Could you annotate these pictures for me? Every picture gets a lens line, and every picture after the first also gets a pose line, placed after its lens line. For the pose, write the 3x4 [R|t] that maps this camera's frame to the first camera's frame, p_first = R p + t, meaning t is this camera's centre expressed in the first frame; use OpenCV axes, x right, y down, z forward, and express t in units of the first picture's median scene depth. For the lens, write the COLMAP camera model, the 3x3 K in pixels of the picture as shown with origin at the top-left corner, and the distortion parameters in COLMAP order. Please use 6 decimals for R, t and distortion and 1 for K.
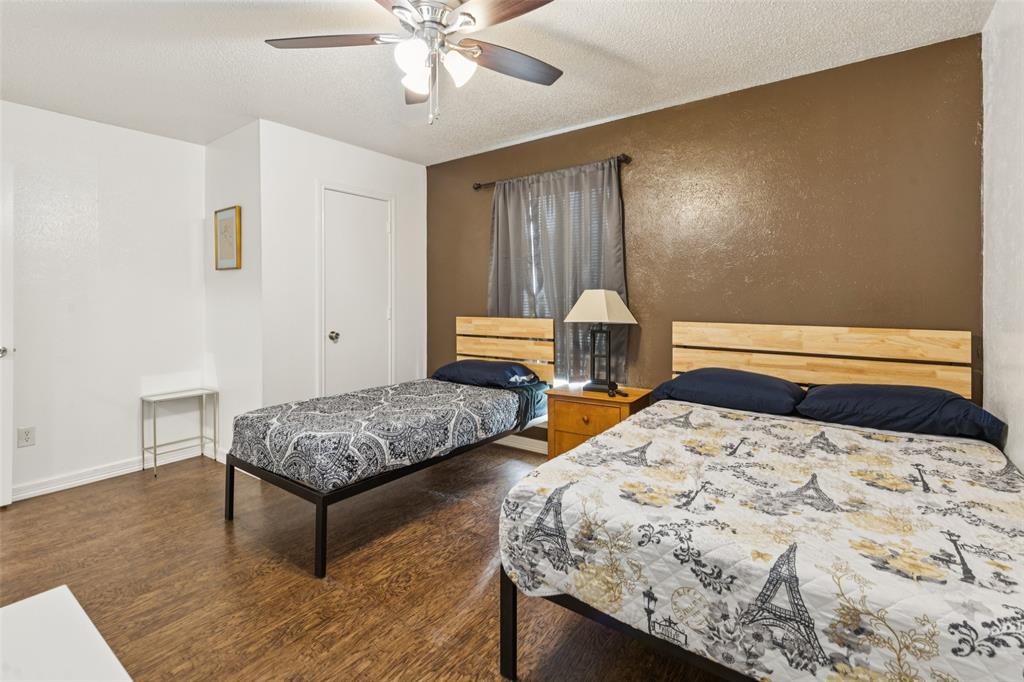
lens RADIAL K [[468.1, 0, 480.6], [0, 468.1, 298.9], [0, 0, 1]] dist [0.018302, -0.005292]
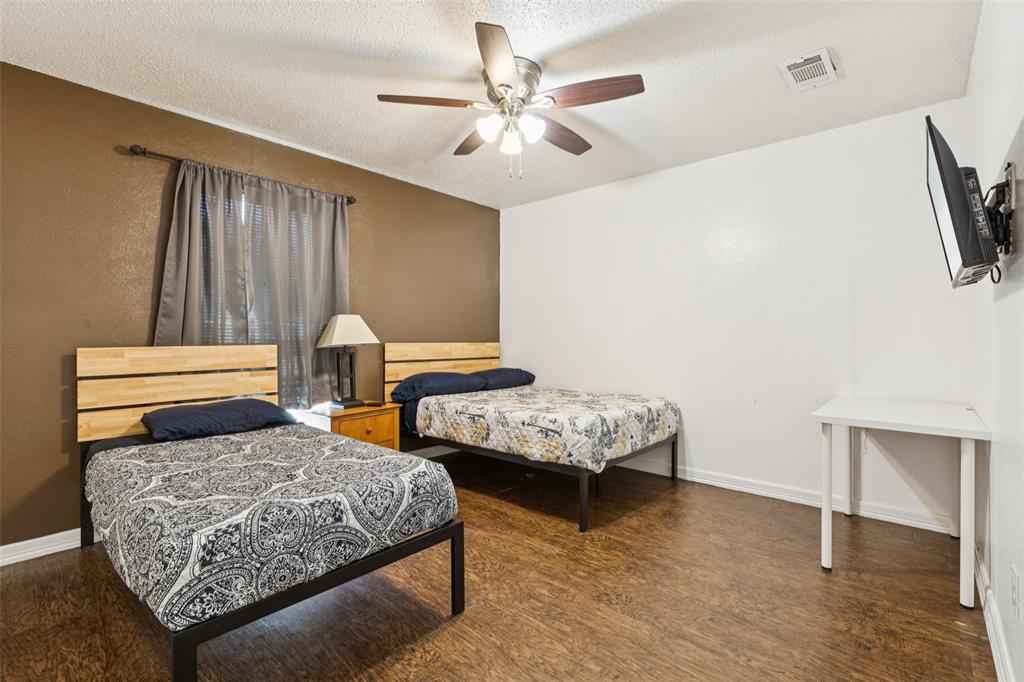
lens RADIAL K [[468.1, 0, 509.0], [0, 468.1, 340.8], [0, 0, 1]] dist [0.018302, -0.005292]
pose [[0.074764, -0.000357, 0.997201, -0.848029], [0.005077, 0.999987, -0.000023, 0.043659], [-0.997188, 0.005064, 0.074765, 0.567926]]
